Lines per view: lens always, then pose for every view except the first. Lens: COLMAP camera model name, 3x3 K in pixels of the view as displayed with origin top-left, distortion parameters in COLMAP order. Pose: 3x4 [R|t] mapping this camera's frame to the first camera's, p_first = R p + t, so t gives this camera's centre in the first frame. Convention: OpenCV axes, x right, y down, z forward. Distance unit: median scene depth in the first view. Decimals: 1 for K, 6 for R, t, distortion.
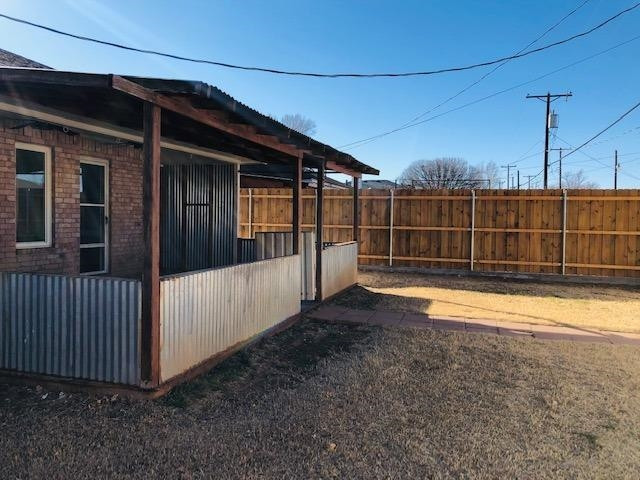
lens RADIAL K [[531.3, 0, 320.0], [0, 531.3, 240.0], [0, 0, 1]] dist [0.033802, -0.003843]
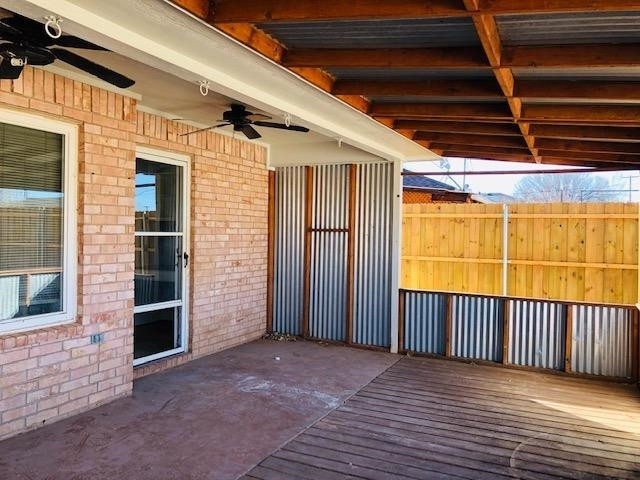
lens RADIAL K [[531.3, 0, 320.0], [0, 531.3, 240.0], [0, 0, 1]] dist [0.033802, -0.003843]
pose [[0.987431, 0.002038, -0.158040, -0.167419], [-0.006769, 0.999545, -0.029402, -0.043360], [0.157908, 0.030102, 0.986995, 0.459280]]
